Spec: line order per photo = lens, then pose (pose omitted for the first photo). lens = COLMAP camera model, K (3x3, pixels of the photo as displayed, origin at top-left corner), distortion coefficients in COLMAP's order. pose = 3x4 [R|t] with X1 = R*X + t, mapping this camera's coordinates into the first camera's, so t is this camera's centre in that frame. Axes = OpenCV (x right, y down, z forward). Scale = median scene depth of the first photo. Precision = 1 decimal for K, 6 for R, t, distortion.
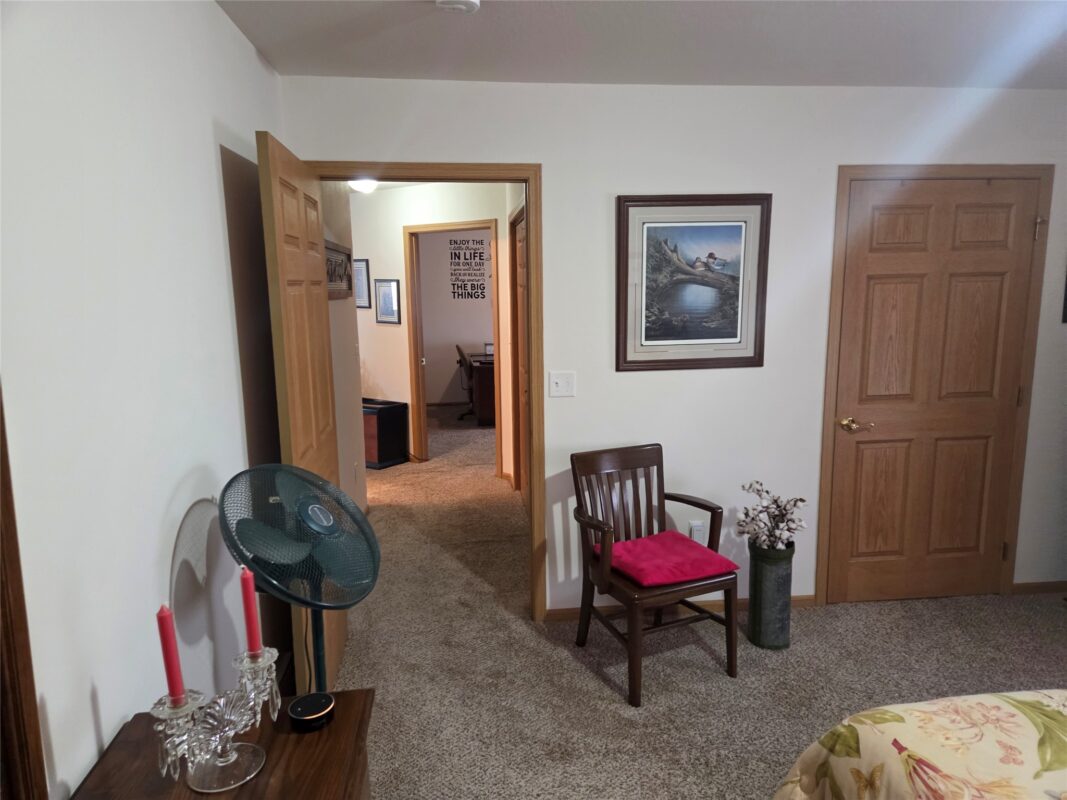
lens RADIAL K [[710.5, 0, 531.0], [0, 710.5, 406.8], [0, 0, 1]] dist [0.090552, -0.075675]
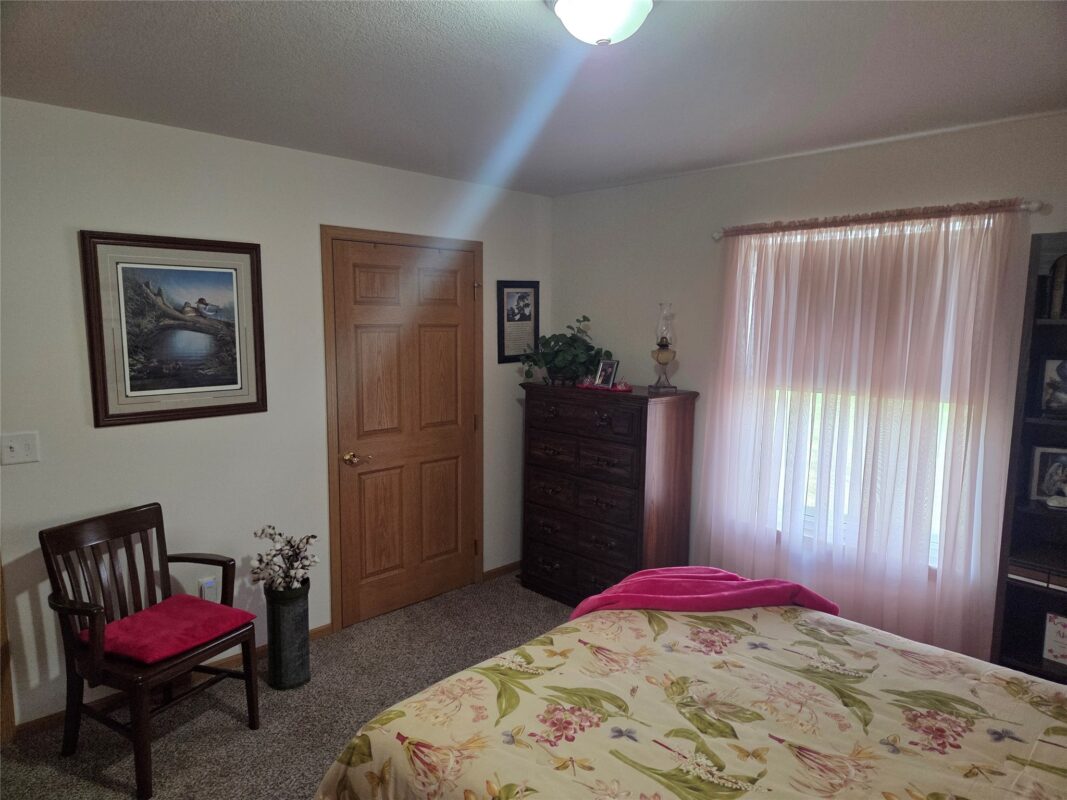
lens RADIAL K [[710.5, 0, 542.2], [0, 710.5, 407.5], [0, 0, 1]] dist [0.090552, -0.075675]
pose [[0.779527, -0.057289, 0.623743, -0.007318], [0.084671, 0.996306, -0.014310, -0.013069], [-0.620619, 0.063968, 0.781499, -0.038004]]
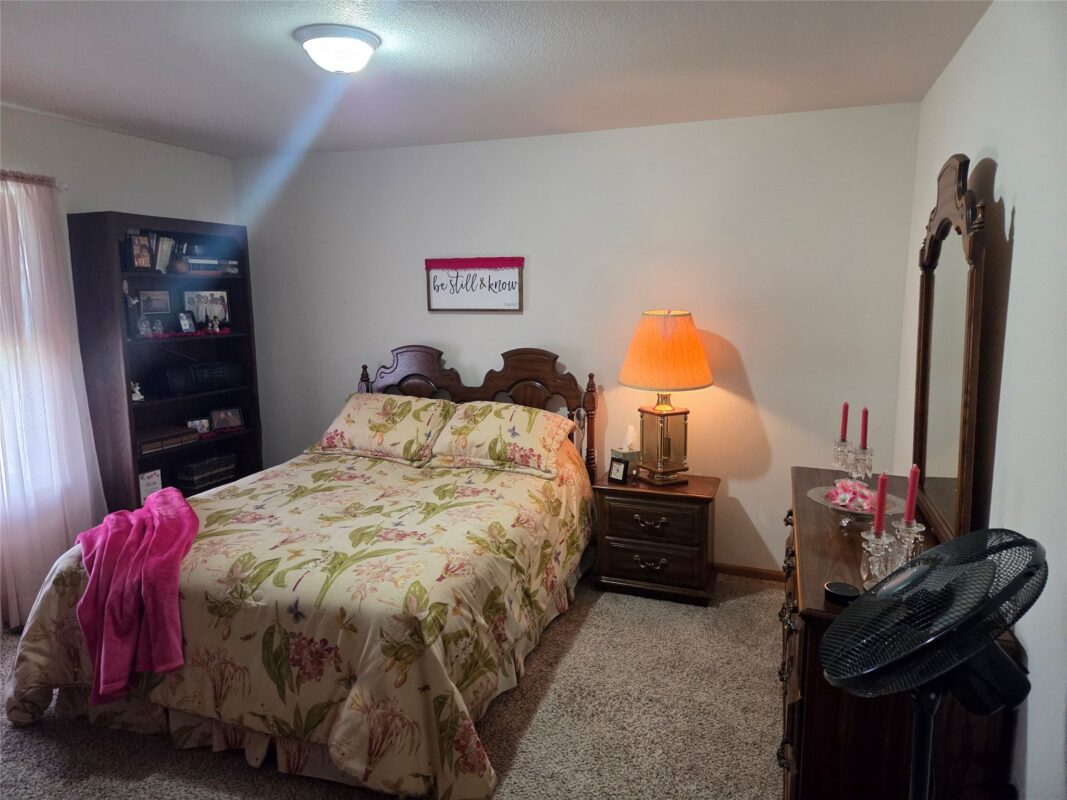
lens RADIAL K [[710.5, 0, 512.4], [0, 710.5, 387.4], [0, 0, 1]] dist [0.090552, -0.075675]
pose [[-0.890015, -0.041679, 0.454023, -0.134507], [0.098033, 0.955027, 0.279843, -0.146519], [-0.445268, 0.293574, -0.845902, 0.893044]]
